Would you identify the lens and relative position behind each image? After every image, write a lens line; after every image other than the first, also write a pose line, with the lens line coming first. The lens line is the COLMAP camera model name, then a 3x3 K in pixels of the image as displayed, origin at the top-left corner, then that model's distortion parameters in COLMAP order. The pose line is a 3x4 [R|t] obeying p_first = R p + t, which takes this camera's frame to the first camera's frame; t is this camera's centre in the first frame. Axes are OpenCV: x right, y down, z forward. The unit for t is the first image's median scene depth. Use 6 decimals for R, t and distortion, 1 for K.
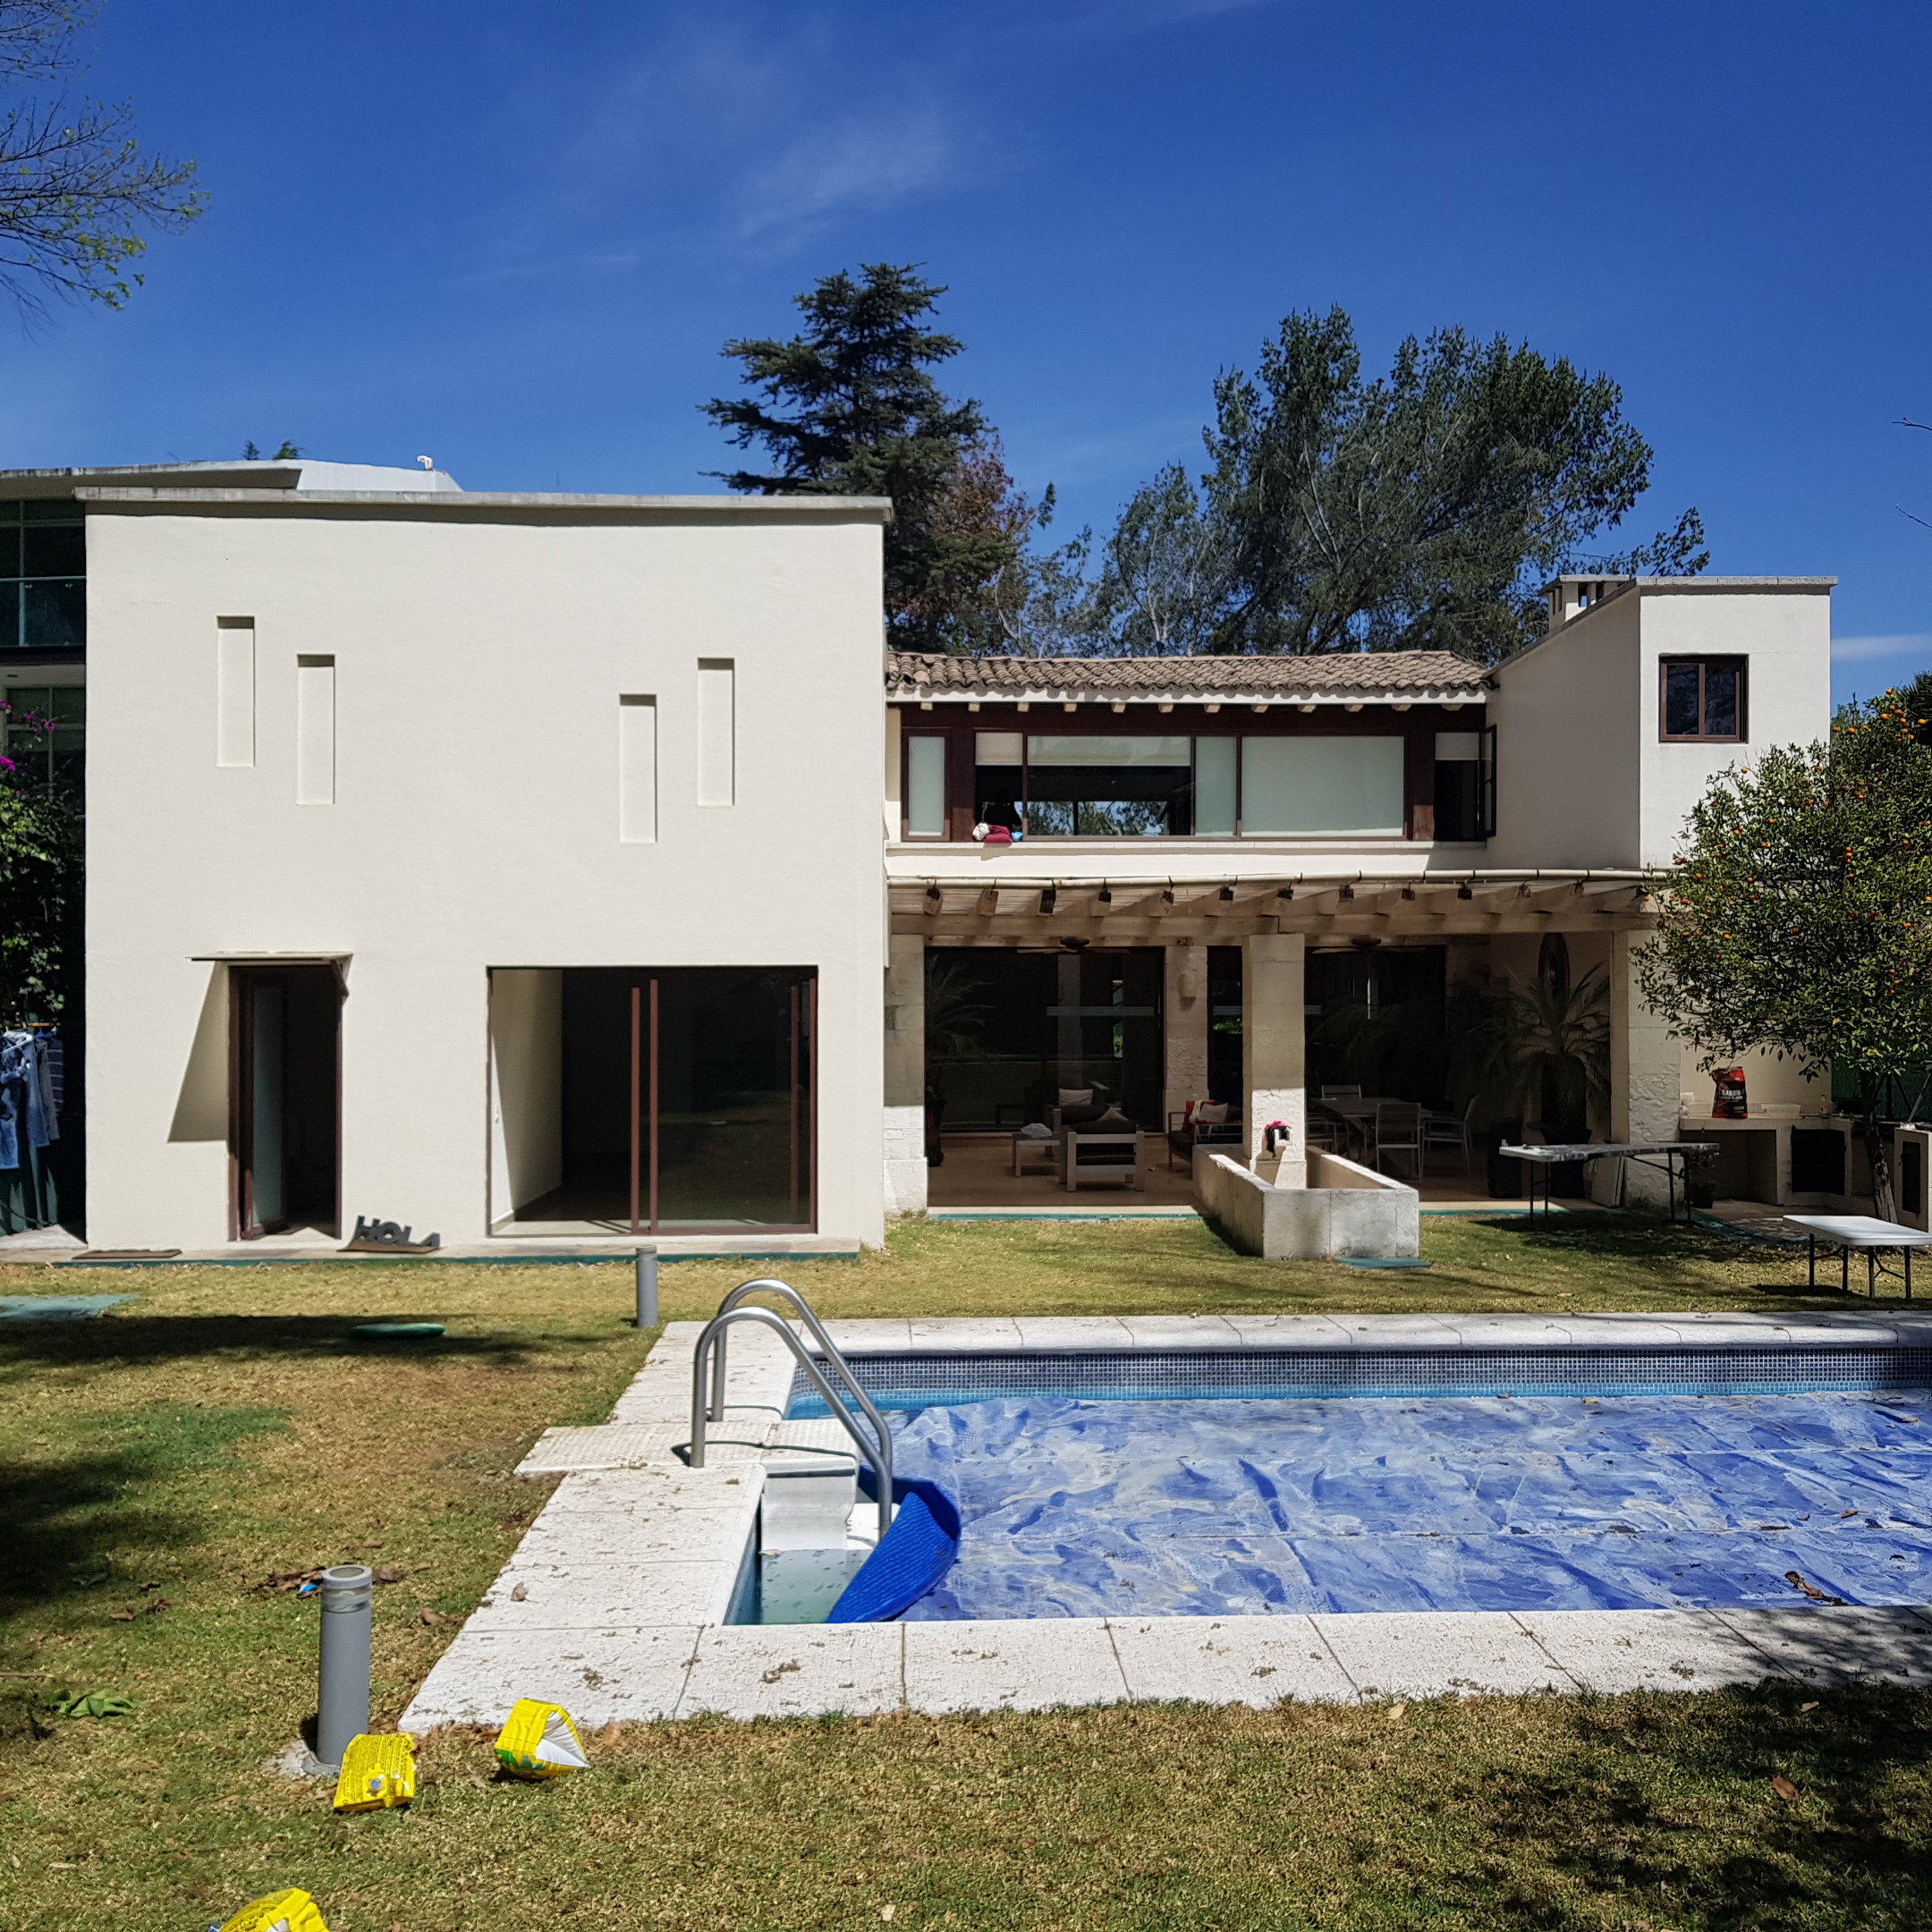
lens RADIAL K [[2003.4, 0, 988.8], [0, 2003.4, 969.3], [0, 0, 1]] dist [0.108473, -0.197006]
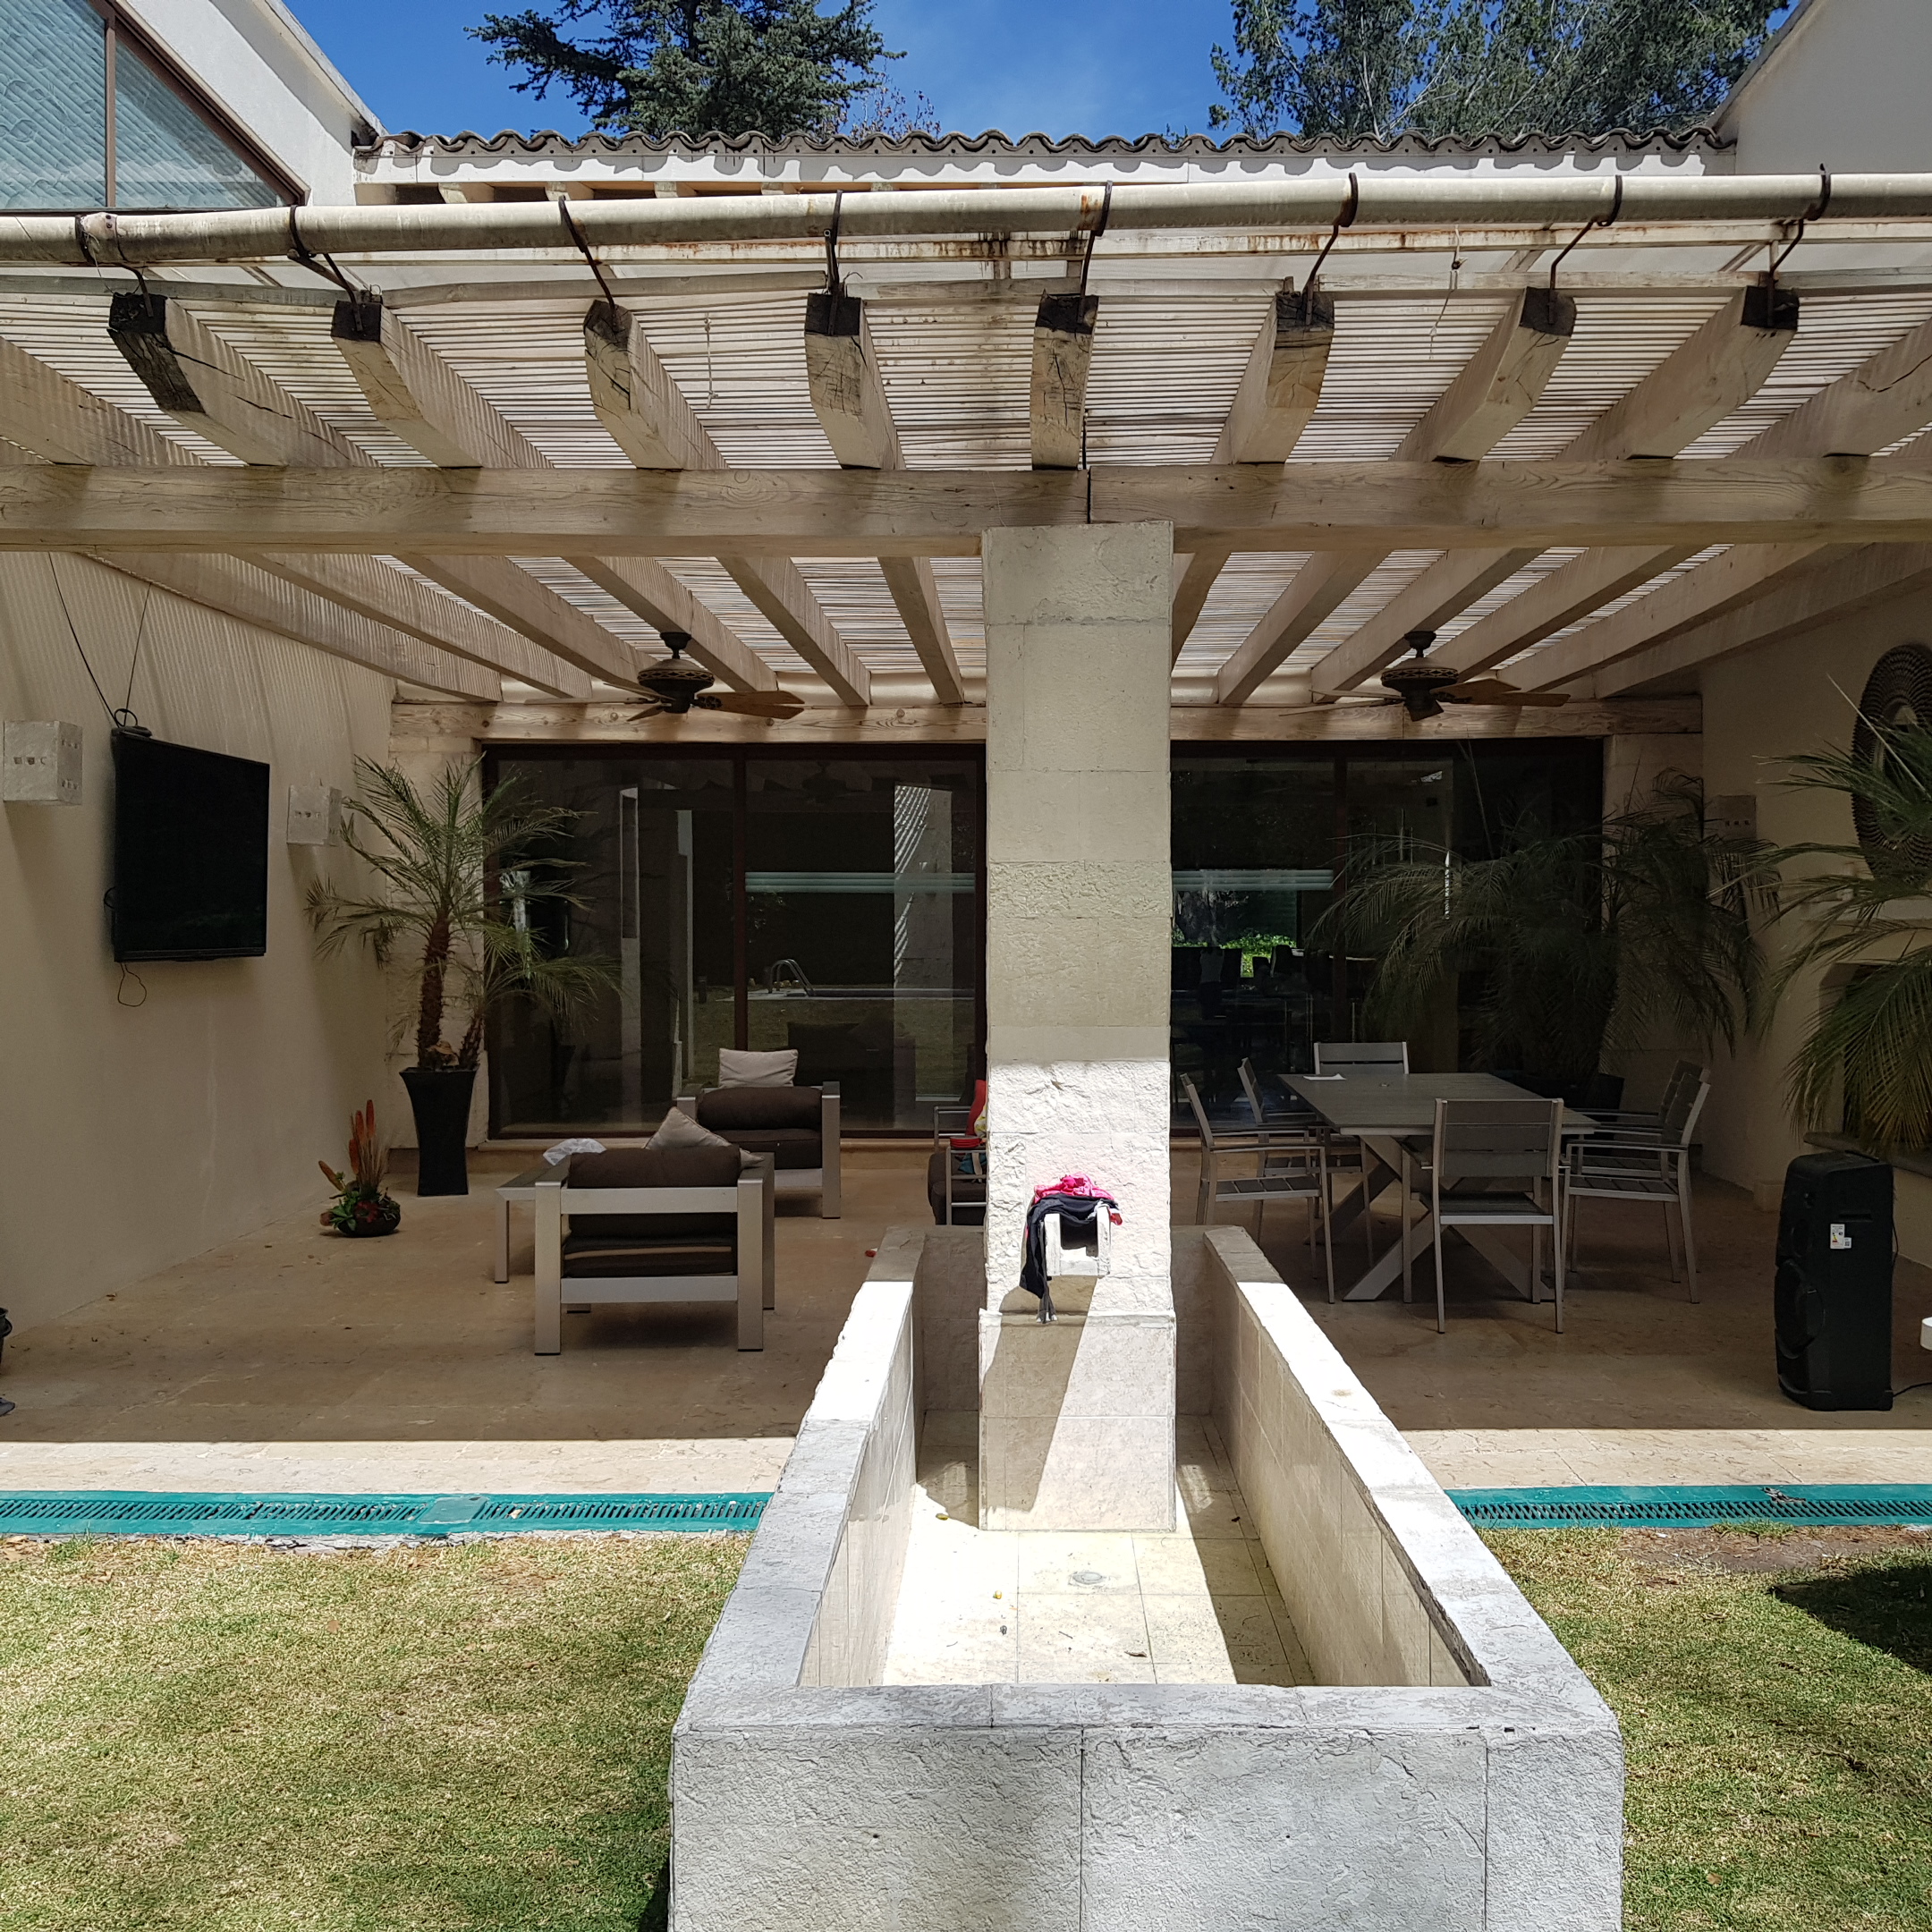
lens RADIAL K [[2003.4, 0, 988.8], [0, 2003.4, 969.3], [0, 0, 1]] dist [0.108473, -0.197006]
pose [[0.998695, -0.000218, -0.051066, 0.141890], [0.001709, 0.999574, 0.029149, 0.036110], [0.051038, -0.029198, 0.998270, 0.688818]]
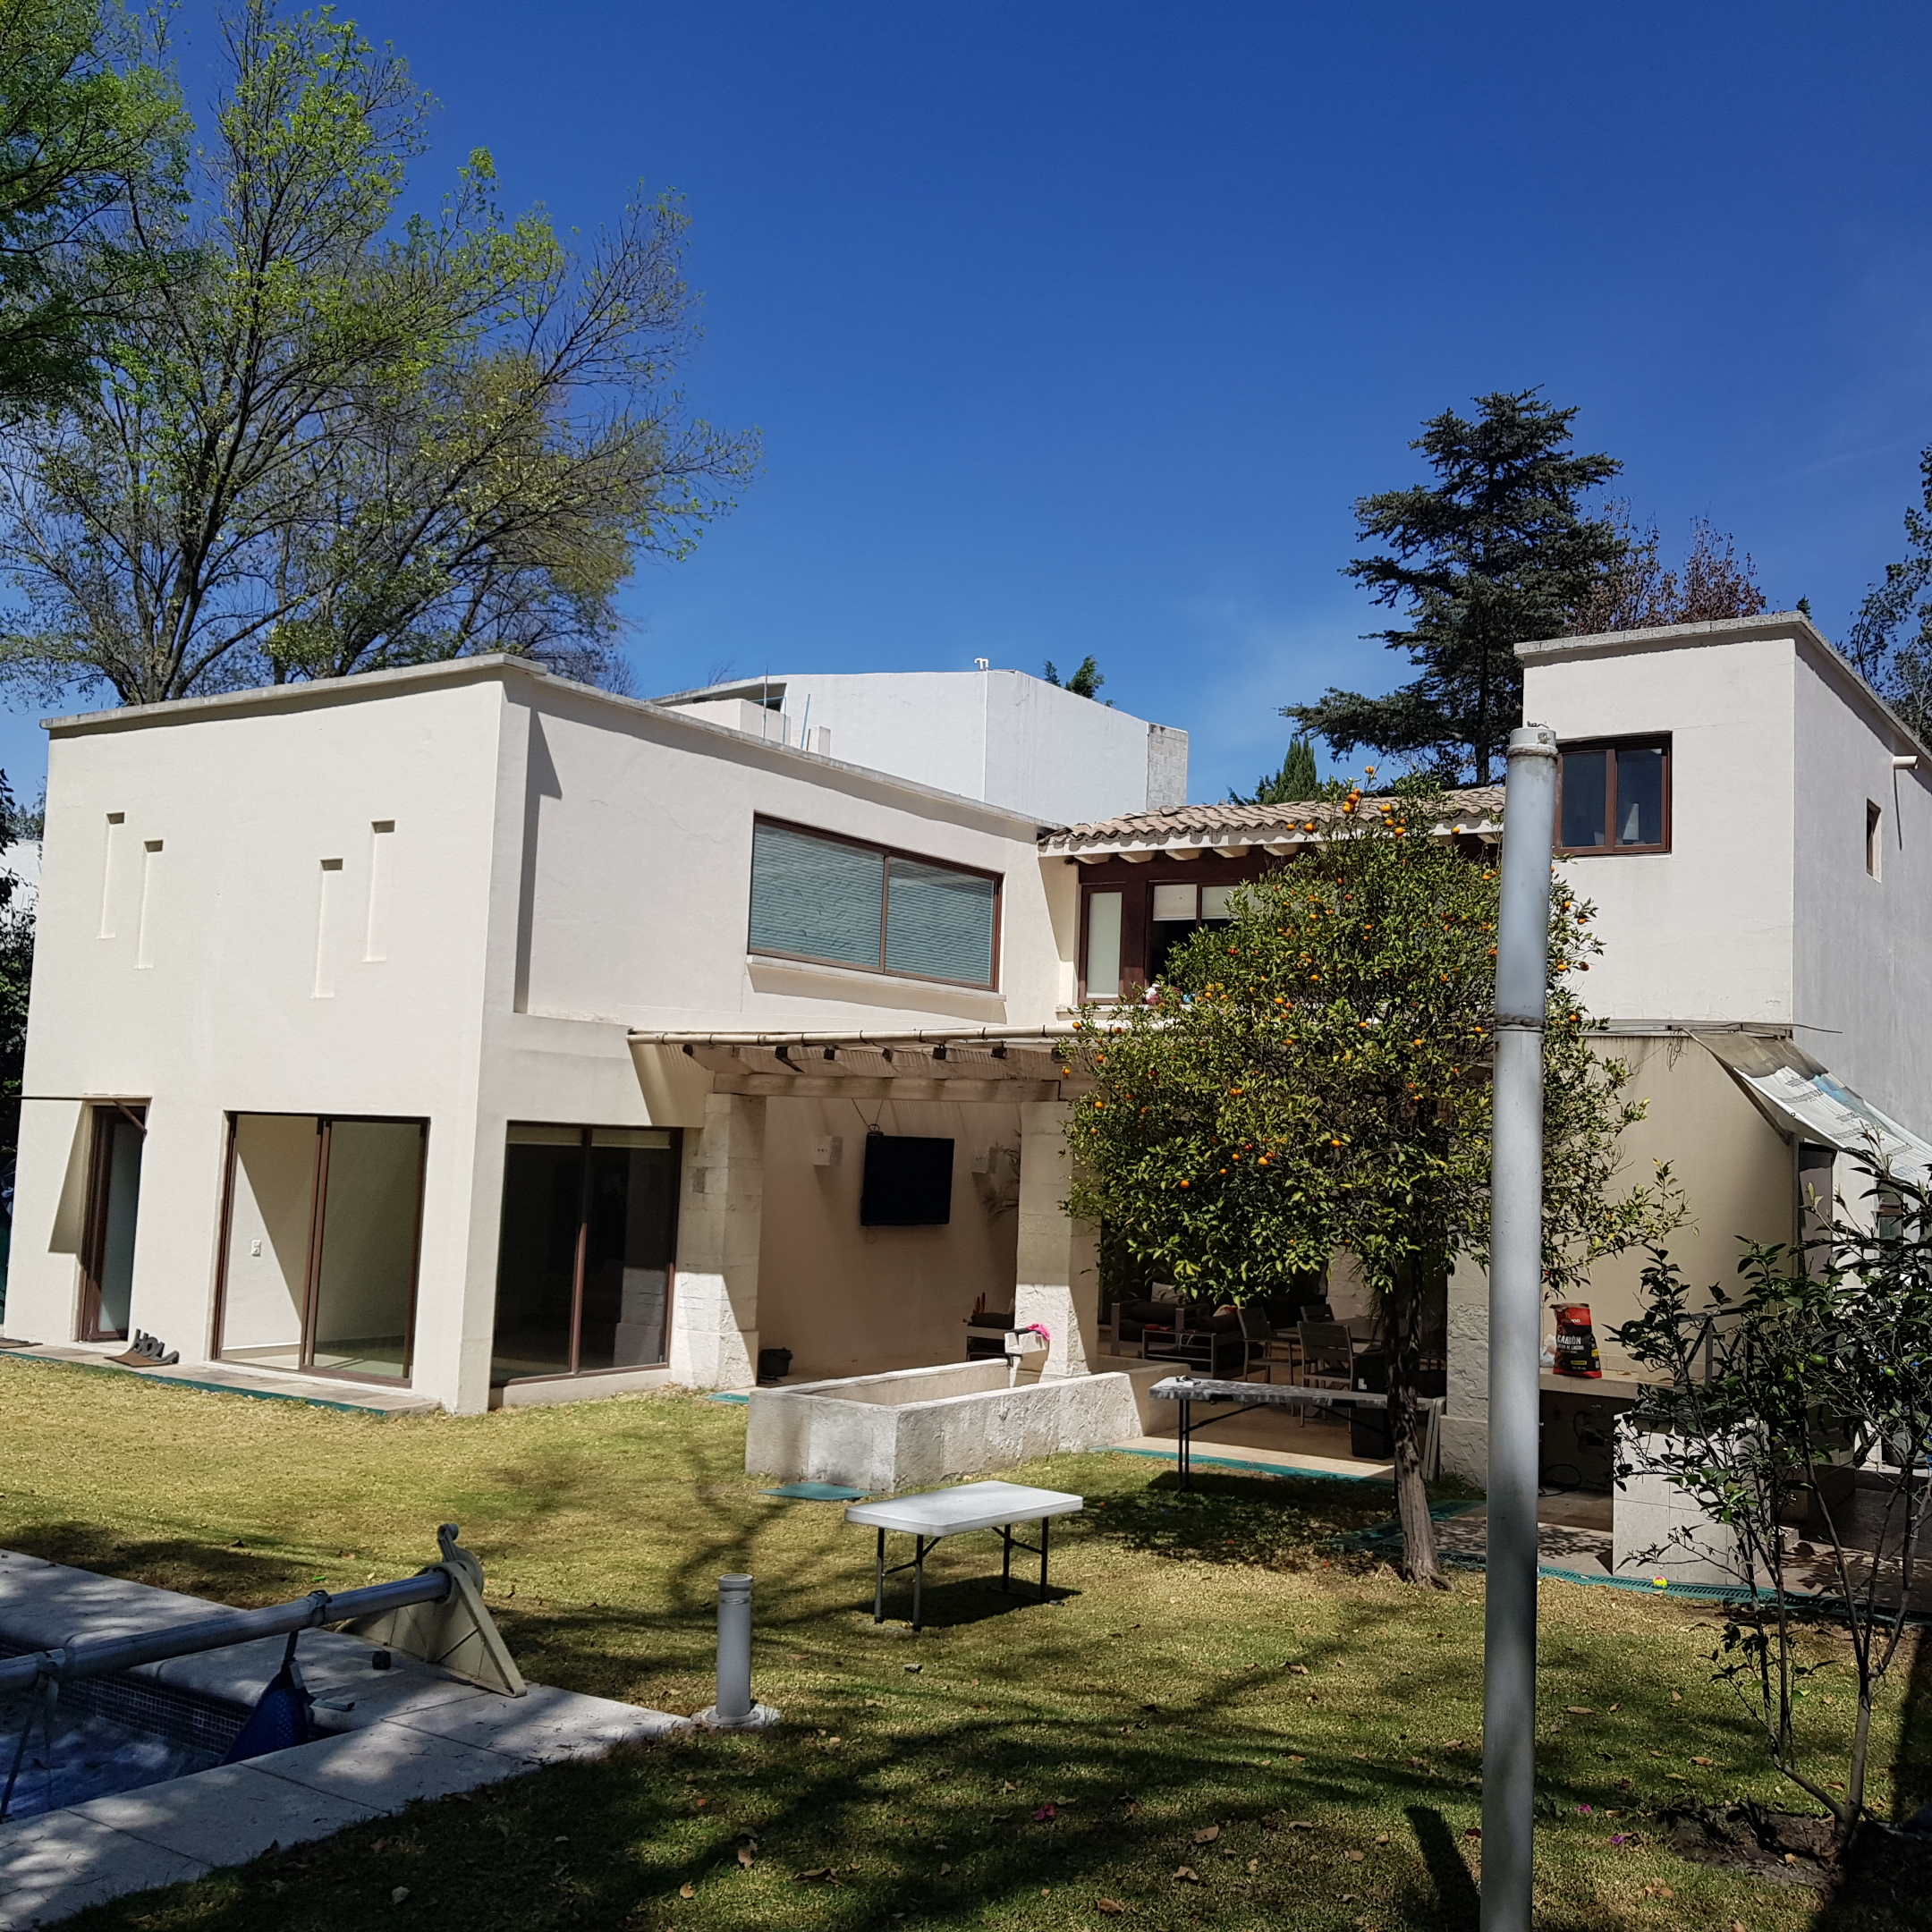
lens RADIAL K [[1982.1, 0, 960.3], [0, 1982.1, 967.2], [0, 0, 1]] dist [0.221469, -0.891850]
pose [[0.808212, -0.019013, -0.588585, 0.591778], [-0.036537, 0.995934, -0.082341, -0.003433], [0.587757, 0.088054, 0.804231, 0.283850]]
